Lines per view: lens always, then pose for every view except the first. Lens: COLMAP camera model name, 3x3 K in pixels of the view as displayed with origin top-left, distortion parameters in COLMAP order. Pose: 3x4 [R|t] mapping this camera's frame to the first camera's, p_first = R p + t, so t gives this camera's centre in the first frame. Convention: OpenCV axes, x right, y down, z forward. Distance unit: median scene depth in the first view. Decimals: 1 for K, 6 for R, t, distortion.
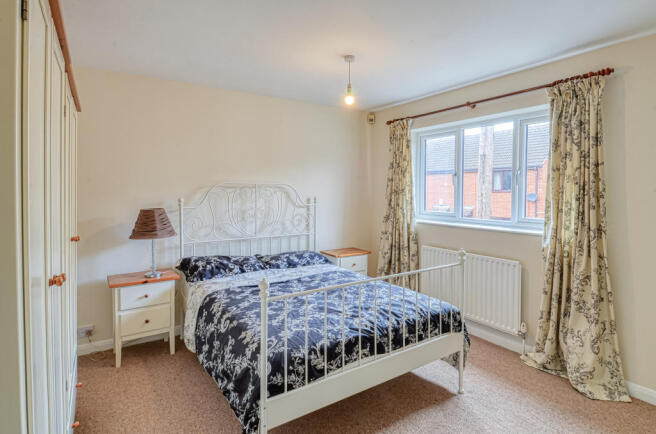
lens RADIAL K [[352.2, 0, 368.2], [0, 352.2, 198.0], [0, 0, 1]] dist [0.008055, -0.000007]
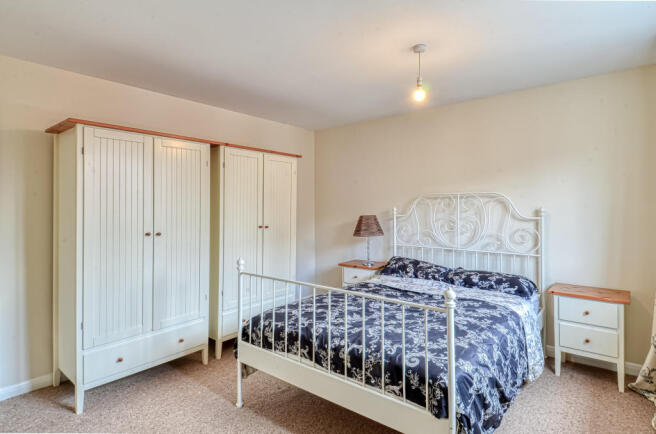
lens RADIAL K [[352.2, 0, 333.7], [0, 352.2, 204.3], [0, 0, 1]] dist [0.008055, -0.000007]
pose [[0.262501, -0.003738, -0.964924, 0.700339], [-0.014949, 0.999857, -0.007940, 0.001530], [0.964816, 0.016509, 0.262408, 0.545055]]
